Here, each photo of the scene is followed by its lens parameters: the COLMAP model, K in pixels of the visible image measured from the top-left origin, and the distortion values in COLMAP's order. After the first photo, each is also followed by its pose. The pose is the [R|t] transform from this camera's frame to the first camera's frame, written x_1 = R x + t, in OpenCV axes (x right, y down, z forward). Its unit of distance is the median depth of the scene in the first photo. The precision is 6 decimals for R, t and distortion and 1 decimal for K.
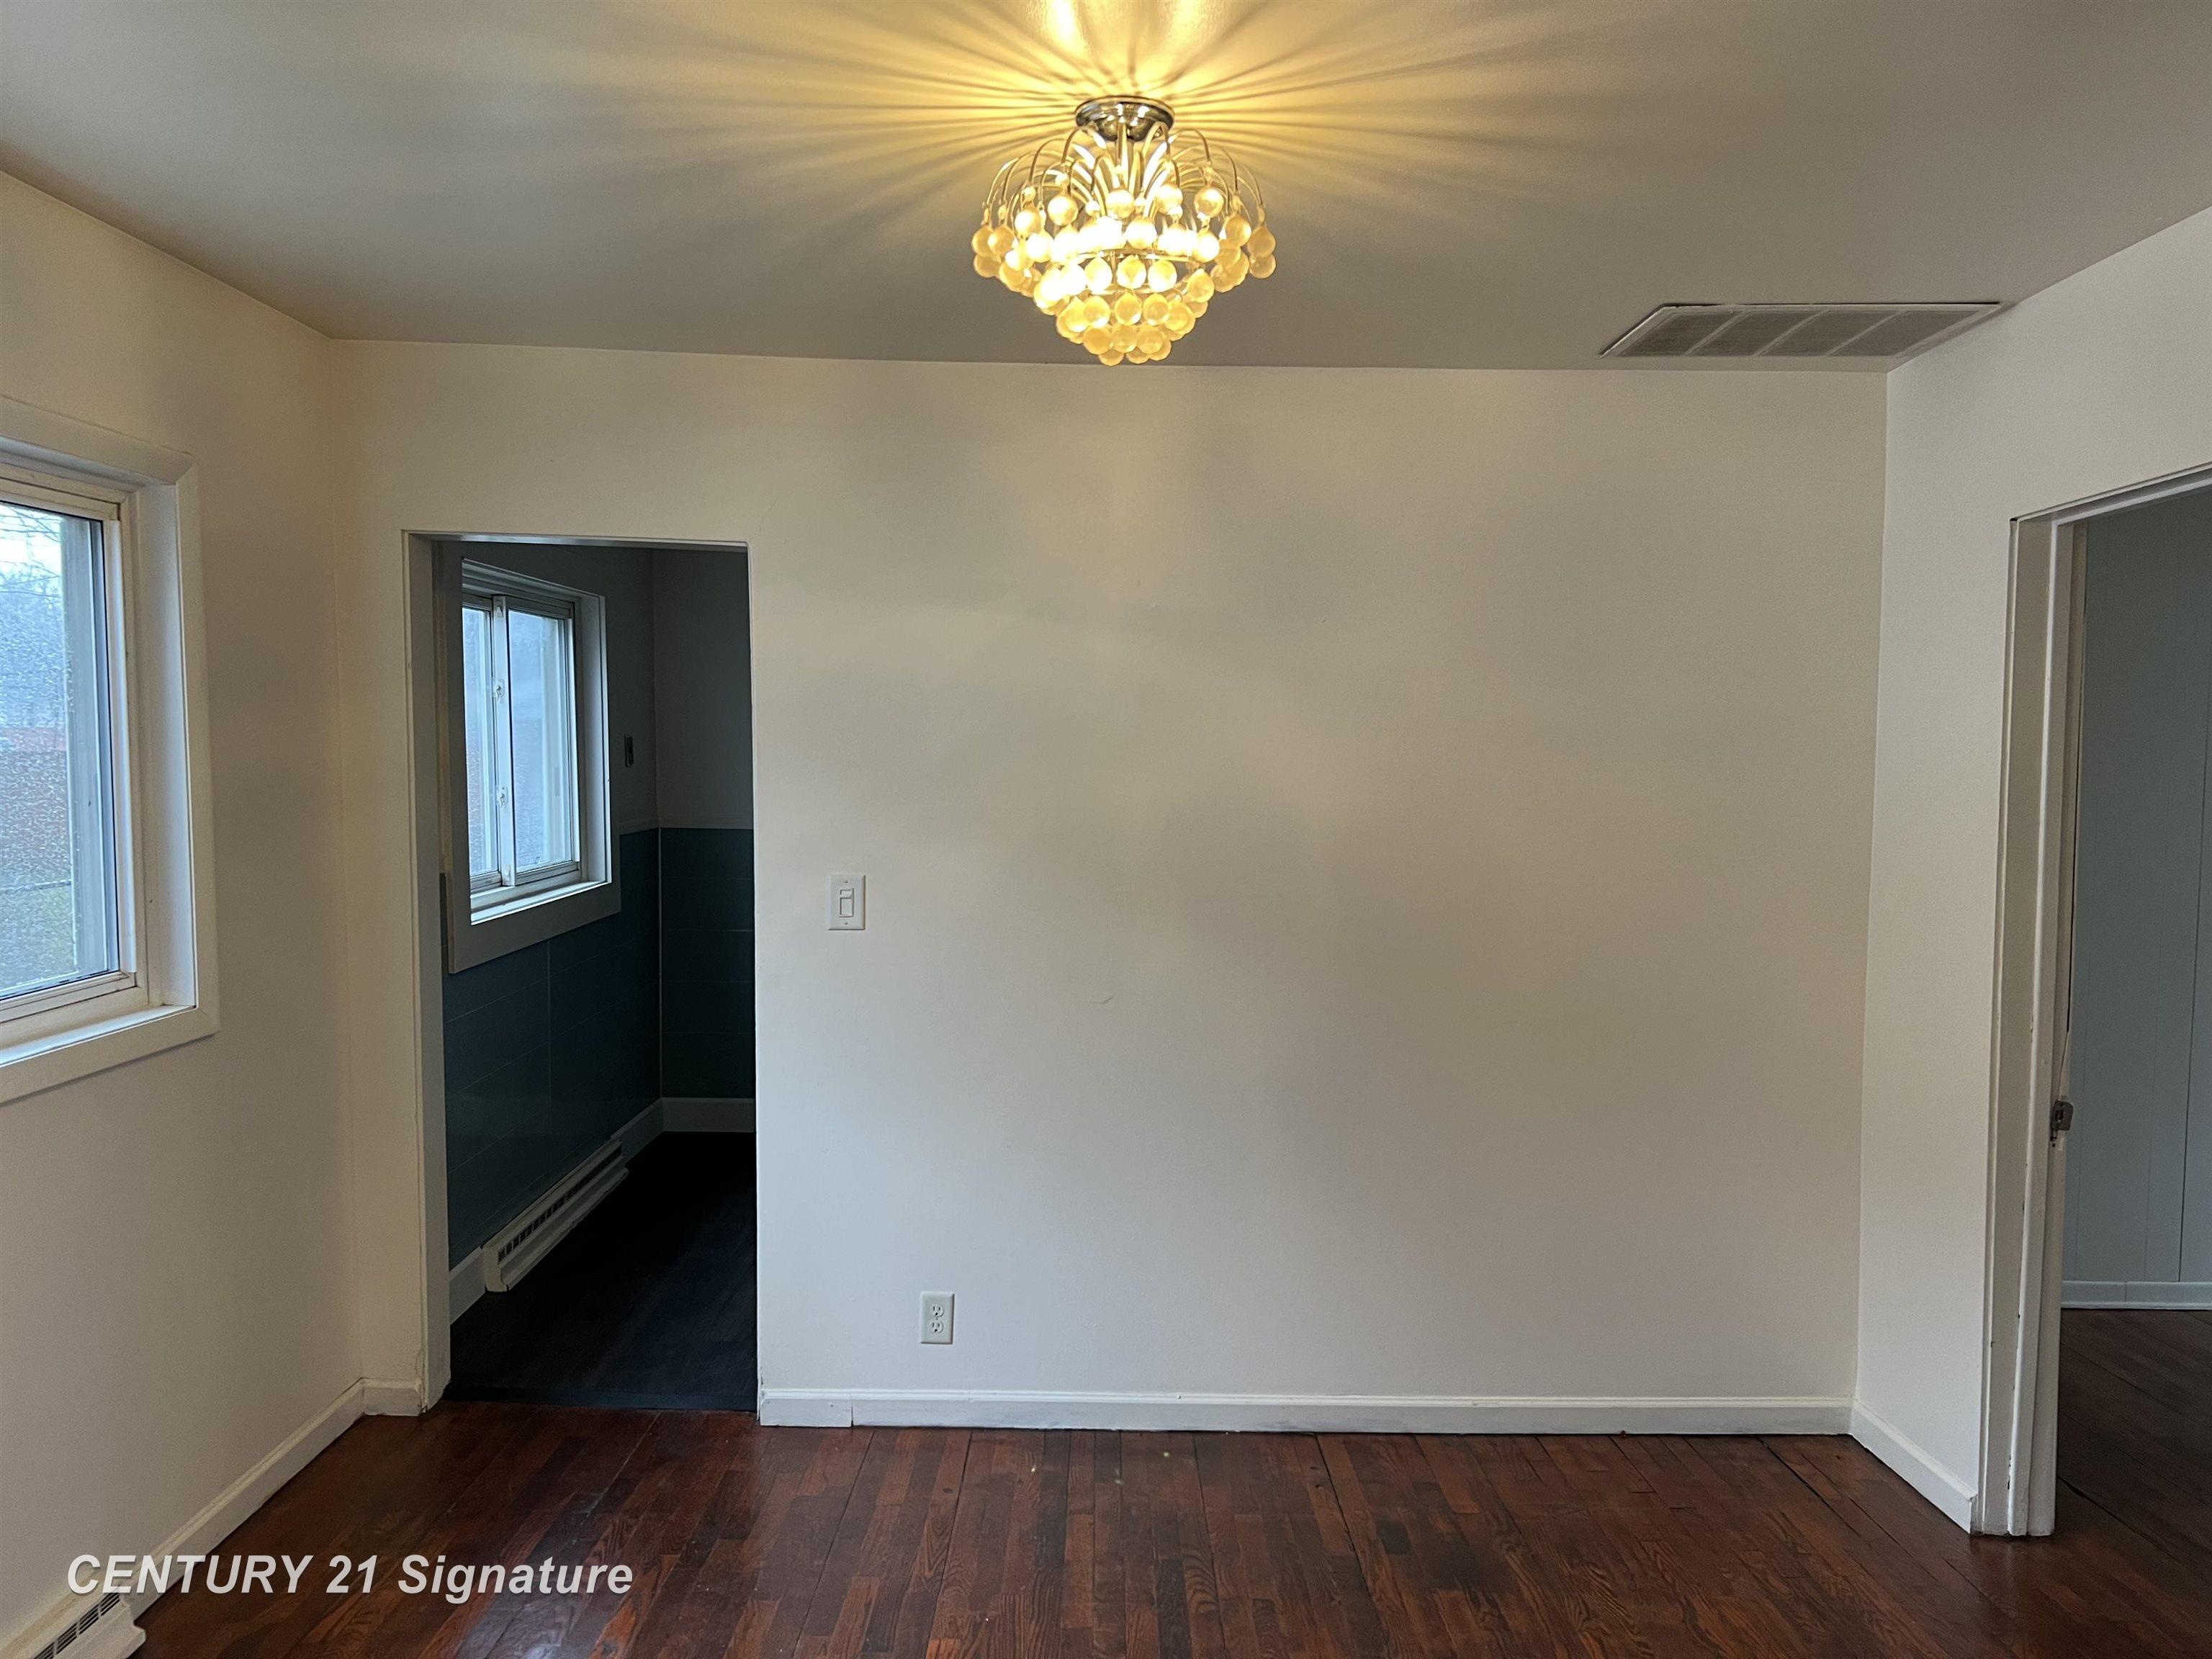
lens RADIAL K [[1458.9, 0, 1115.8], [0, 1458.9, 836.5], [0, 0, 1]] dist [-0.004790, -0.009247]
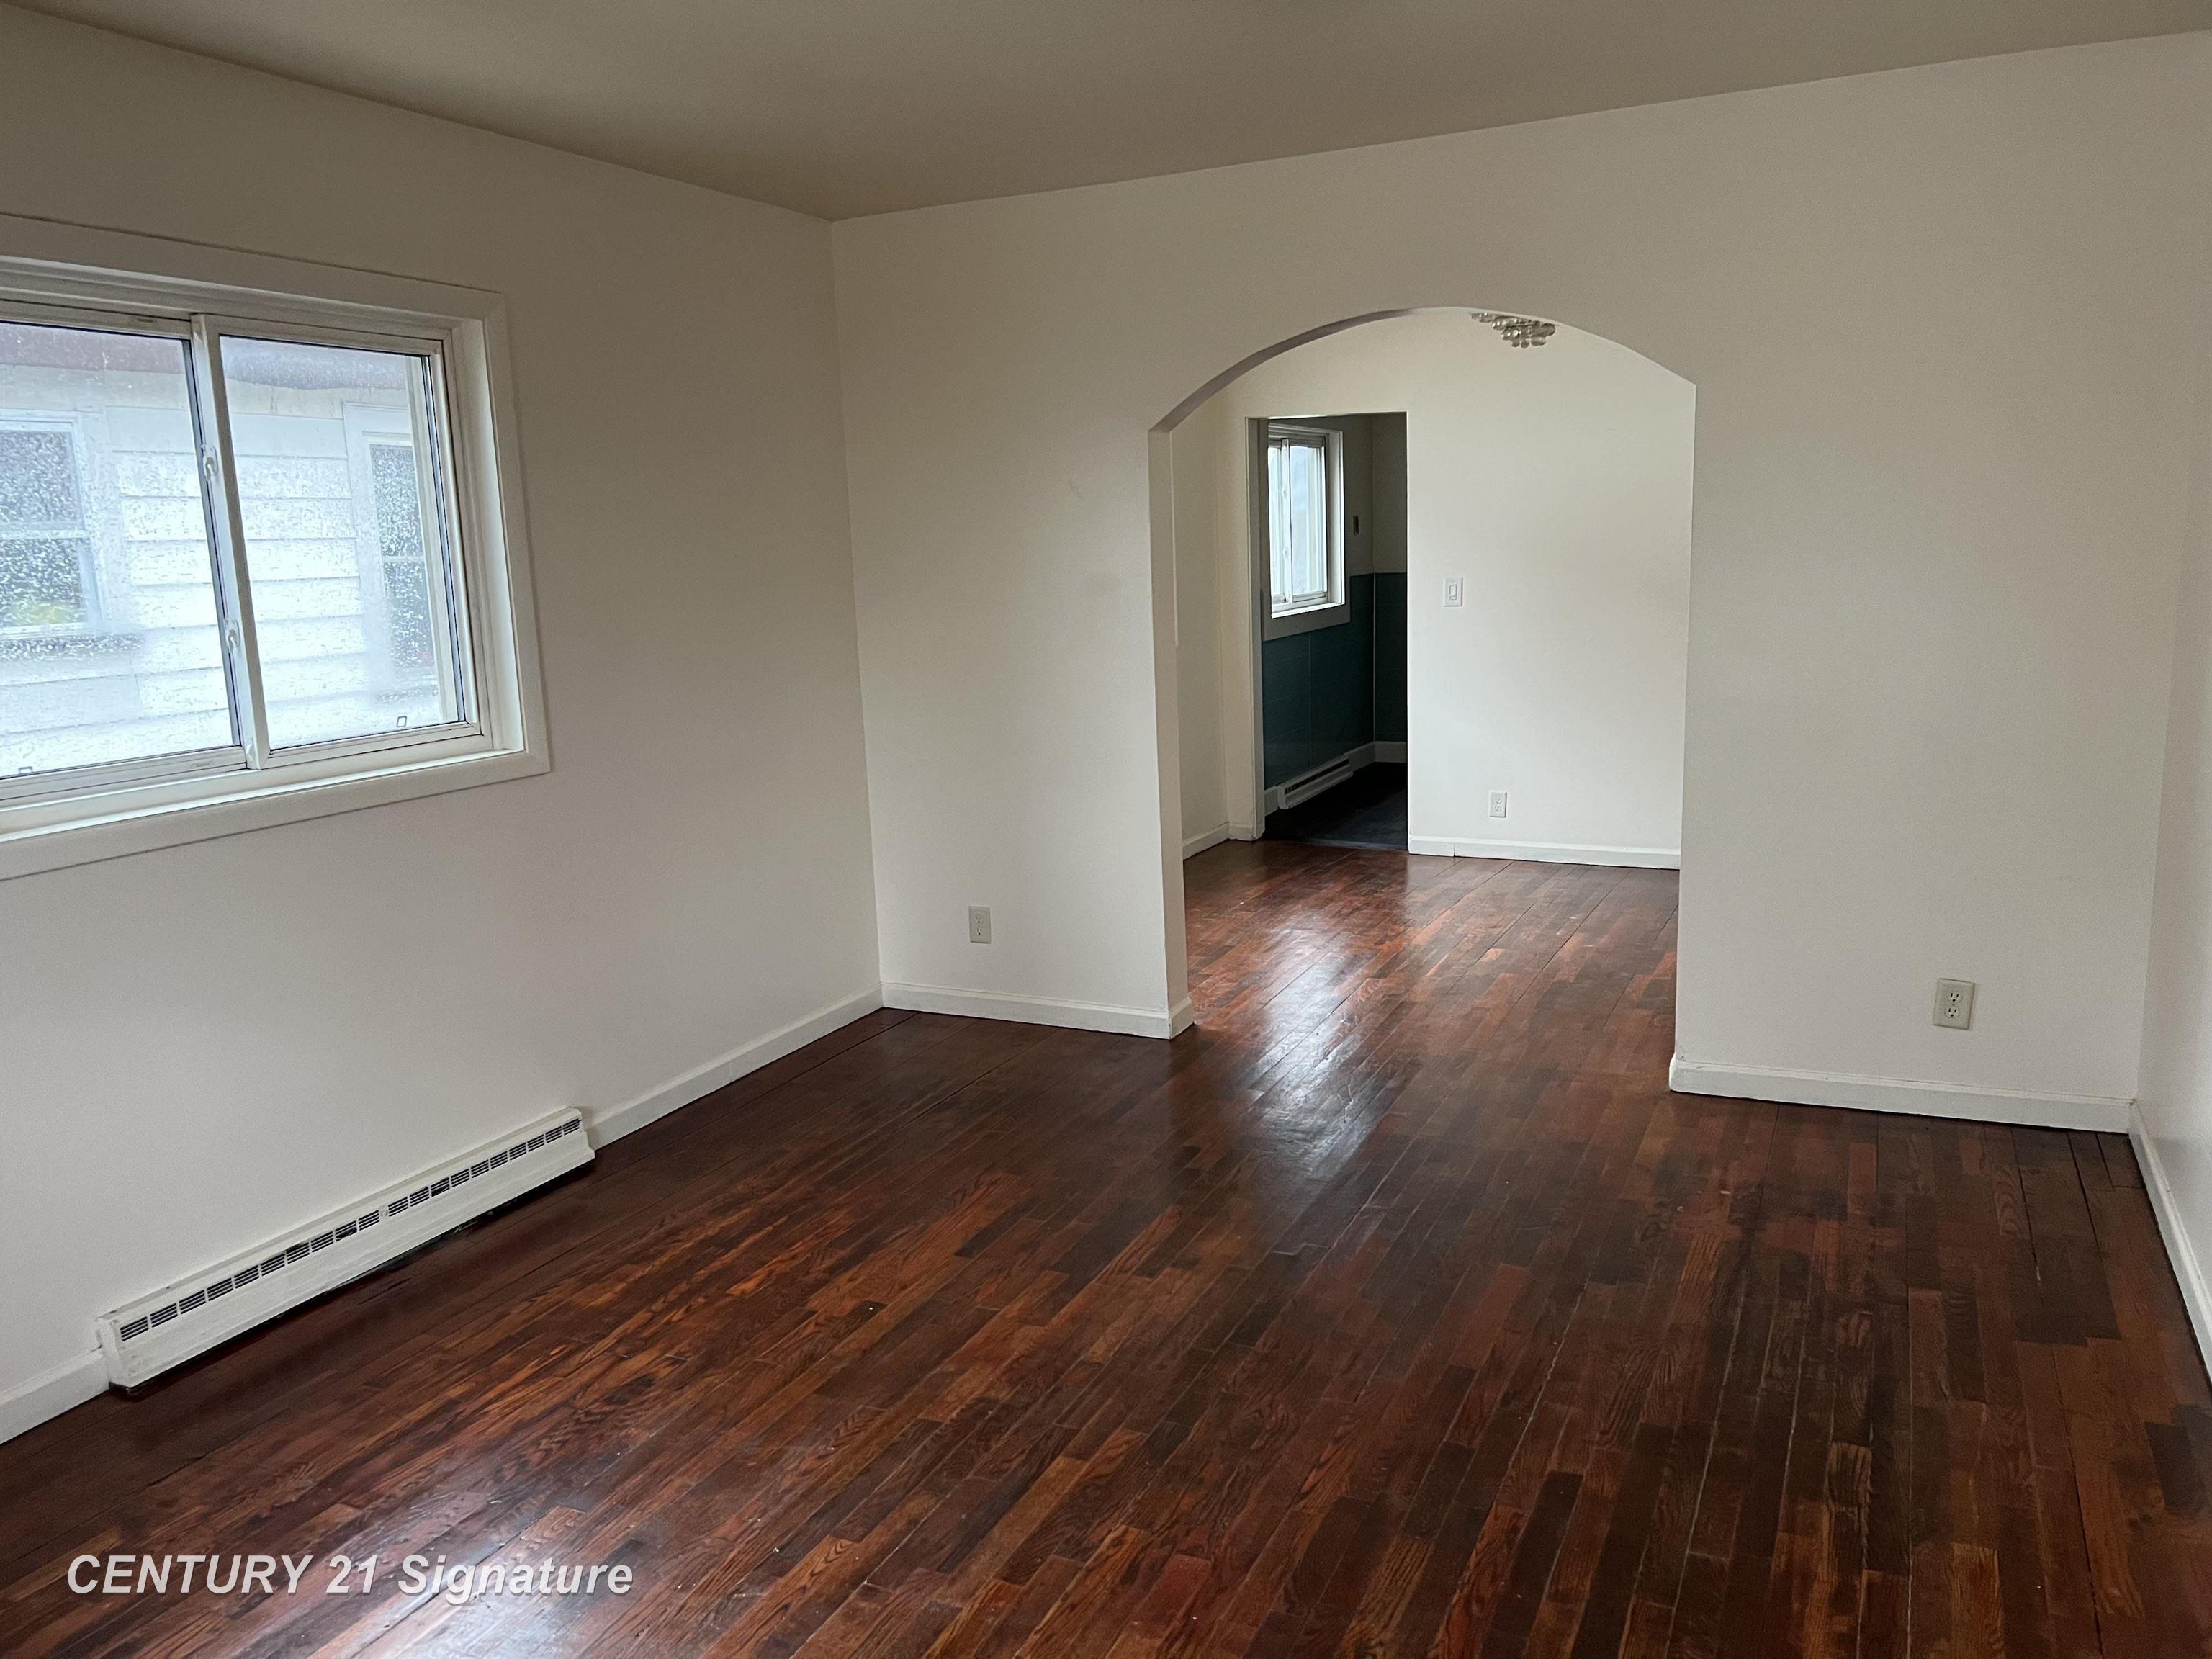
lens RADIAL K [[1458.9, 0, 1098.1], [0, 1458.9, 832.7], [0, 0, 1]] dist [-0.004790, -0.009247]
pose [[0.875753, 0.055892, -0.479512, 0.276342], [0.008732, 0.991279, 0.131491, 0.082448], [0.482680, -0.119341, 0.867628, -0.766365]]
